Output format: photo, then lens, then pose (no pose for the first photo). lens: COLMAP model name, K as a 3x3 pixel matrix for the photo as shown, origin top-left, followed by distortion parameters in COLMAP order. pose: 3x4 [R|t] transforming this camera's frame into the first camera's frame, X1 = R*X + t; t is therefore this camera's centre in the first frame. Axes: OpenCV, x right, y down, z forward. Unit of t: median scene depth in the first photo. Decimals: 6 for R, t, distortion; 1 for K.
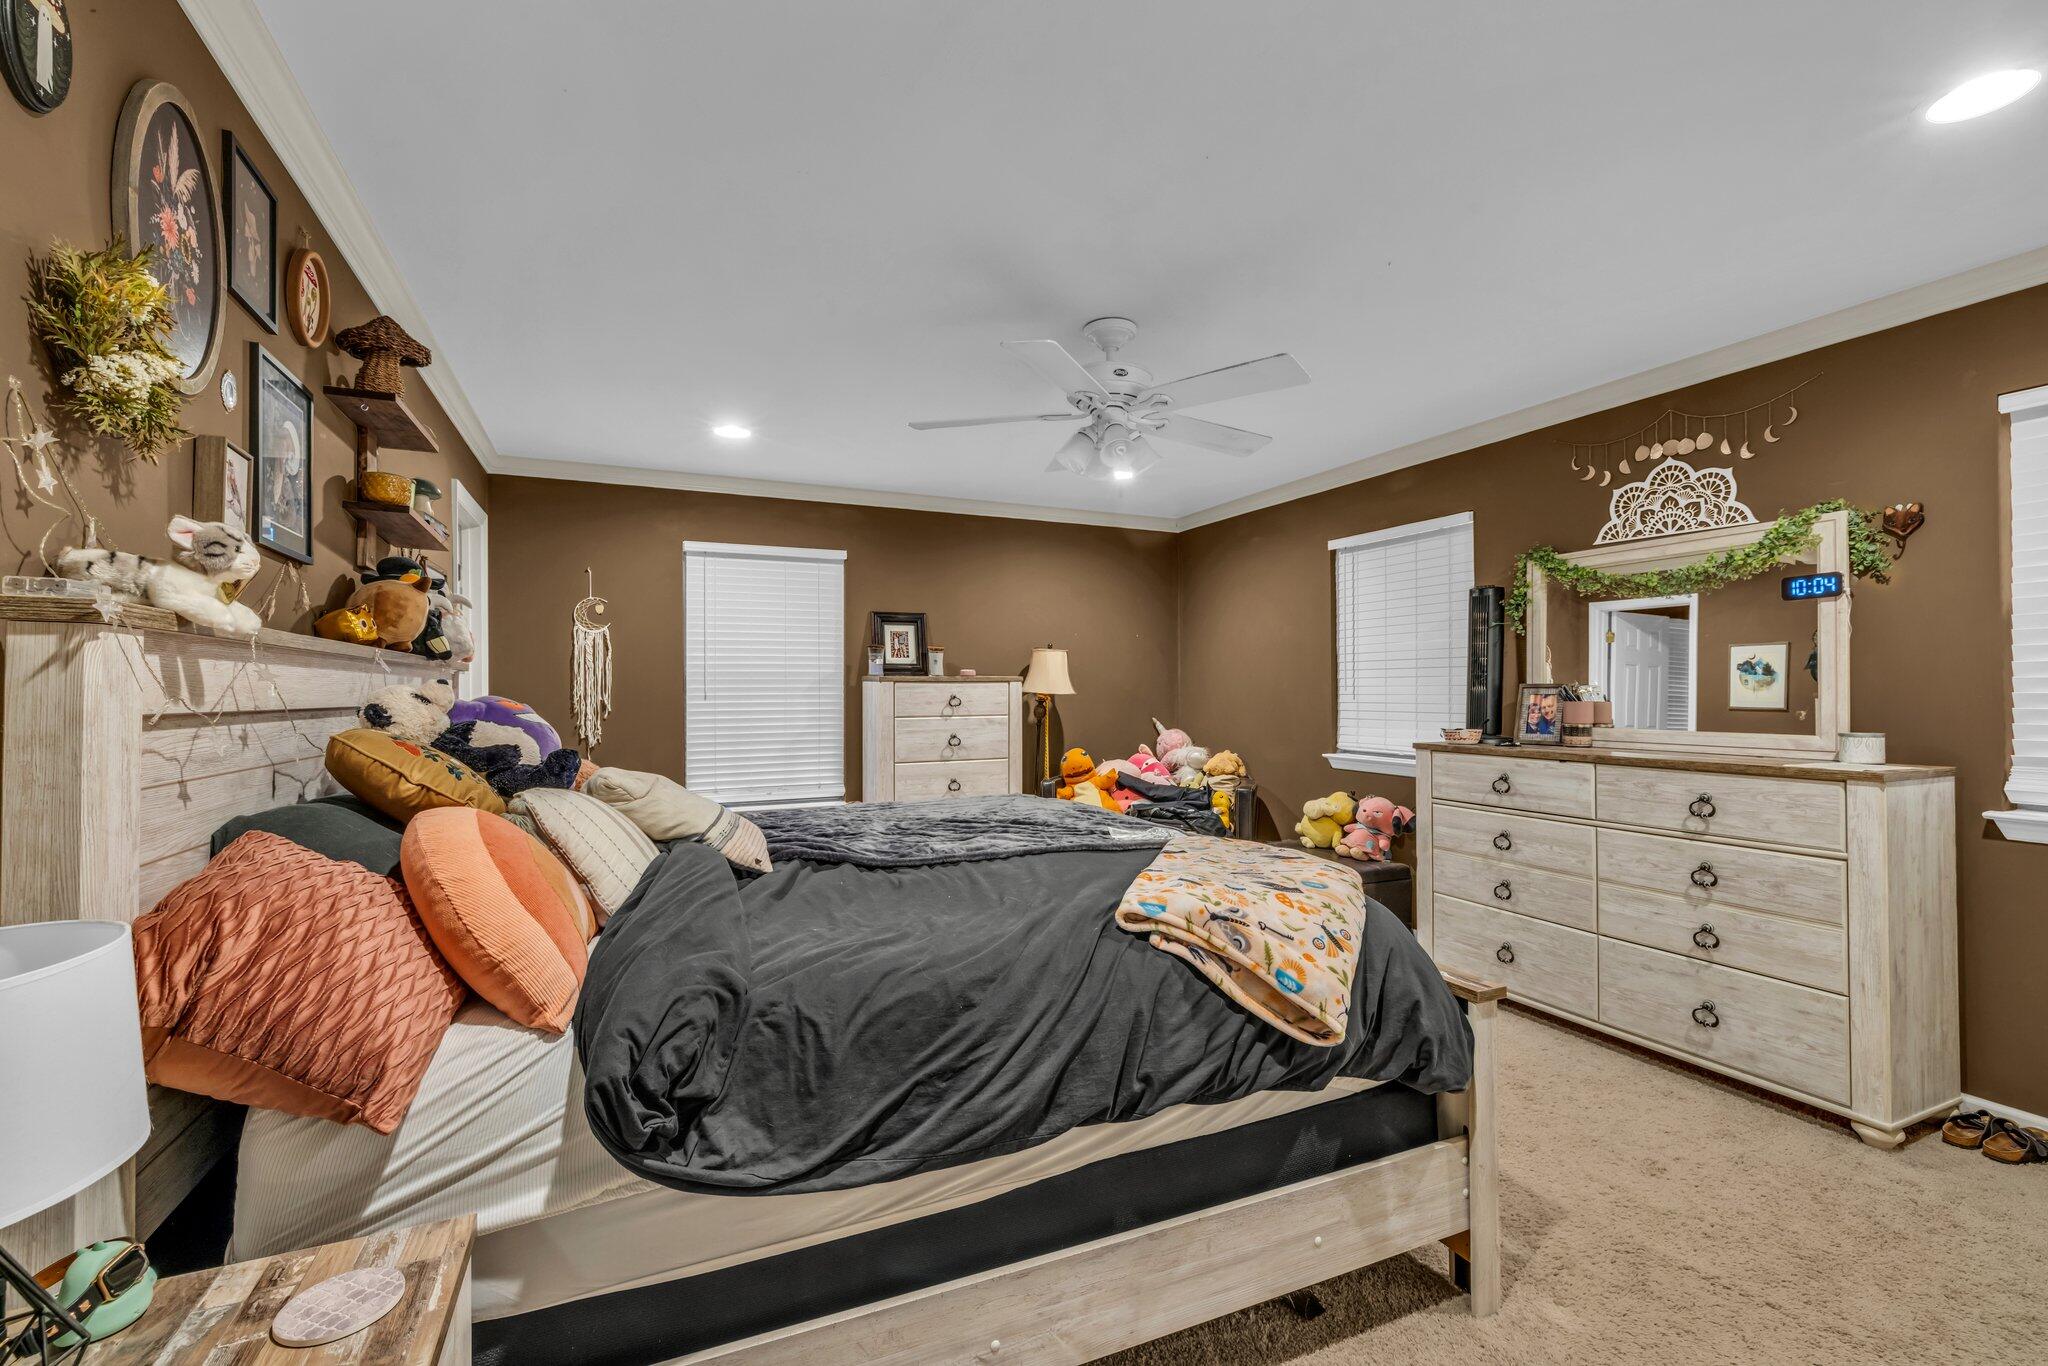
lens RADIAL K [[862.8, 0, 1017.5], [0, 862.8, 683.9], [0, 0, 1]] dist [-0.001197, 0.000061]
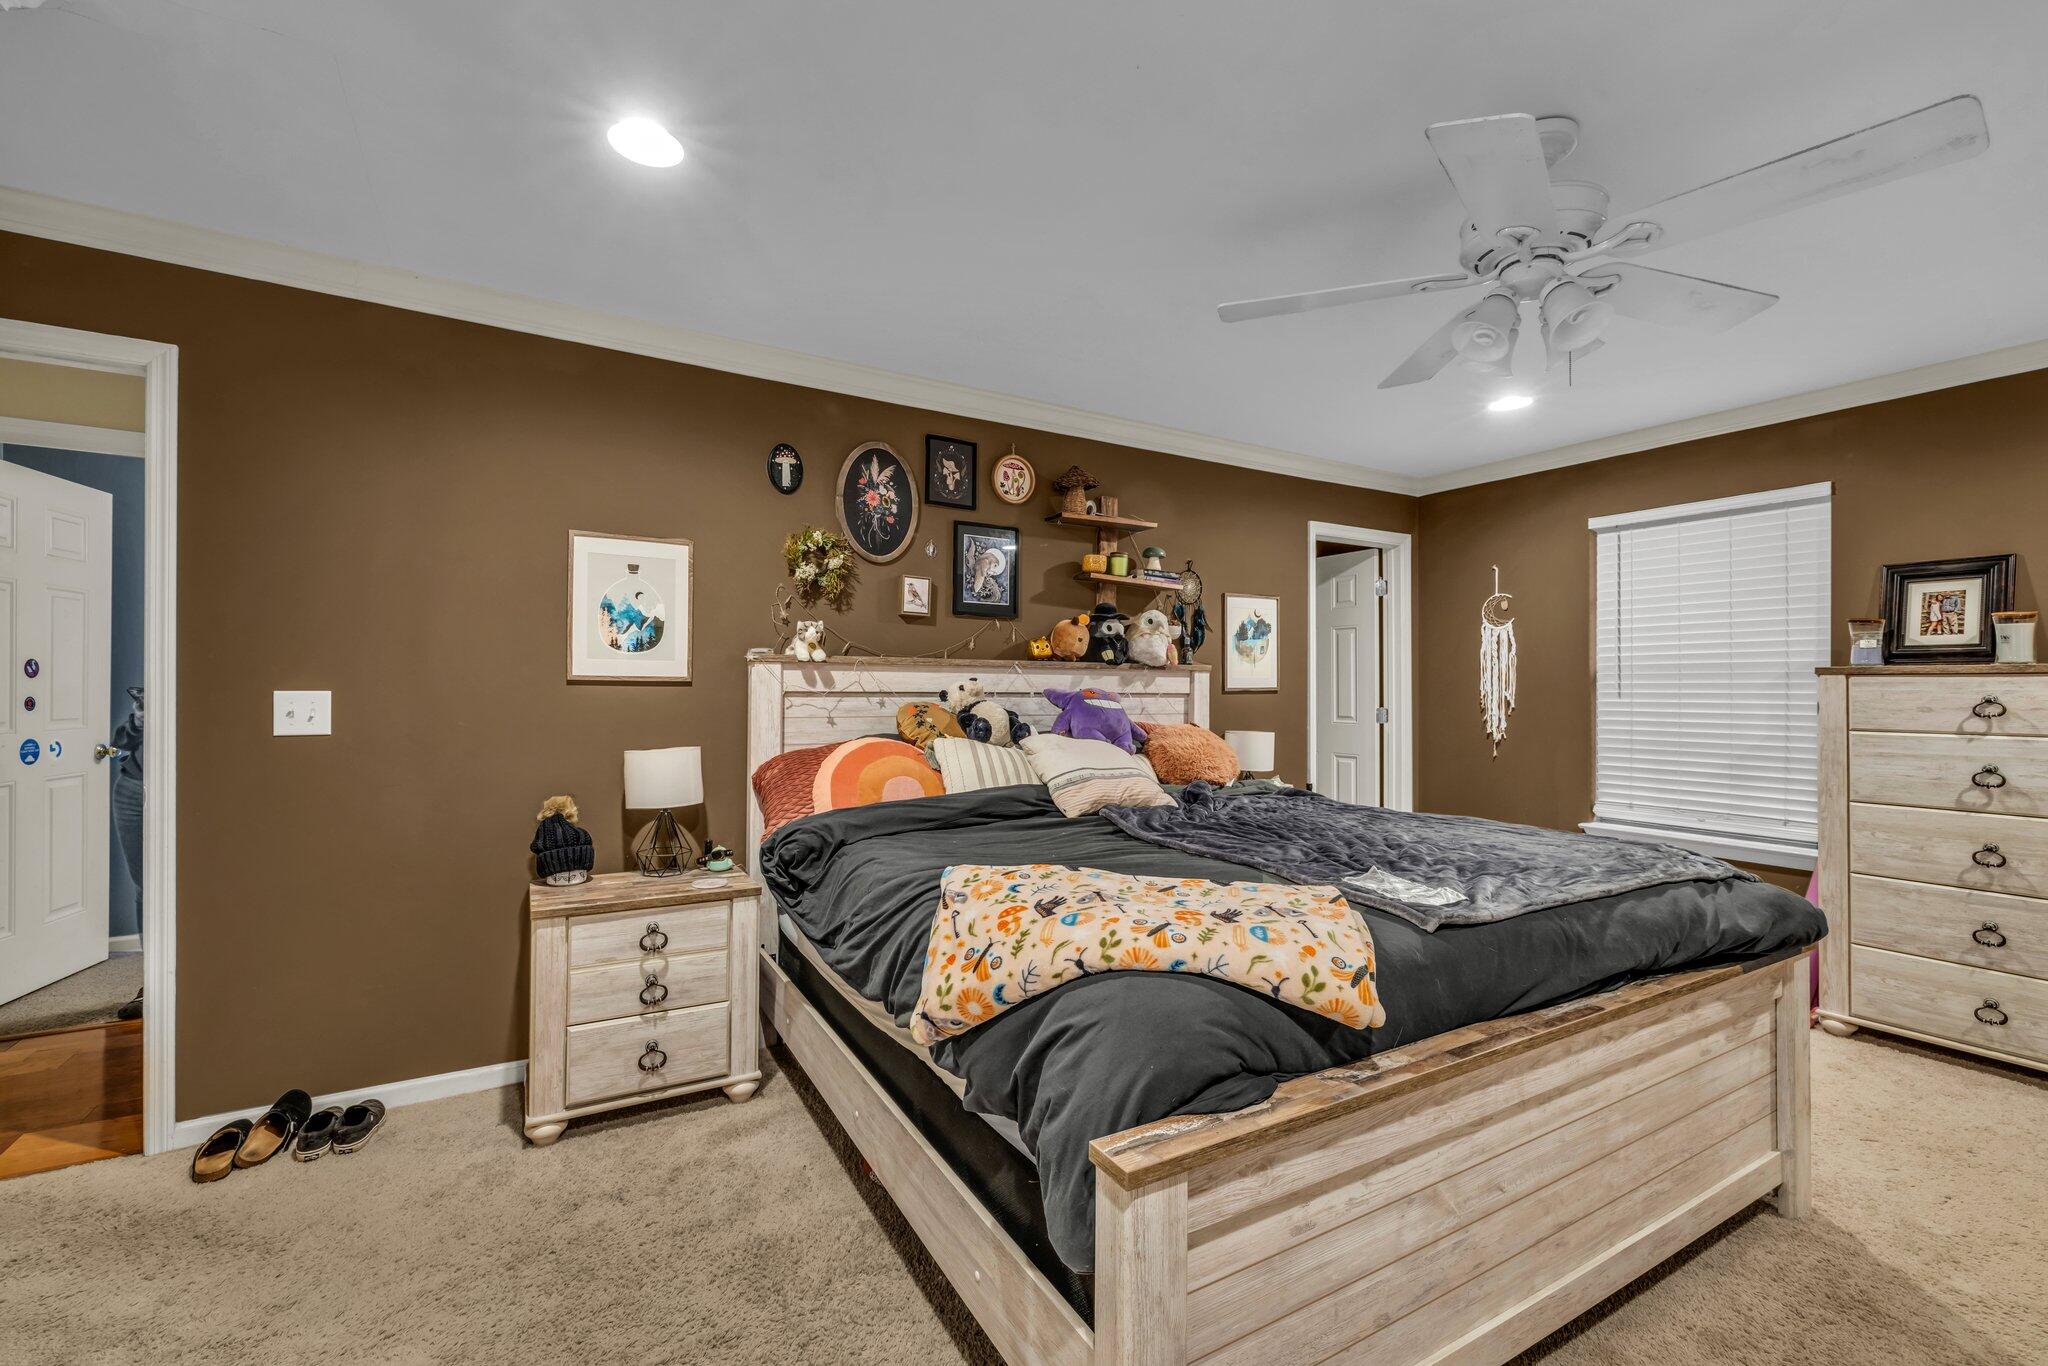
lens RADIAL K [[862.8, 0, 1022.7], [0, 862.8, 684.1], [0, 0, 1]] dist [-0.001197, 0.000061]
pose [[0.111882, 0.001083, -0.993721, 0.415991], [0.002522, 0.999996, 0.001374, 0.001890], [0.993718, -0.002660, 0.111879, 0.307719]]
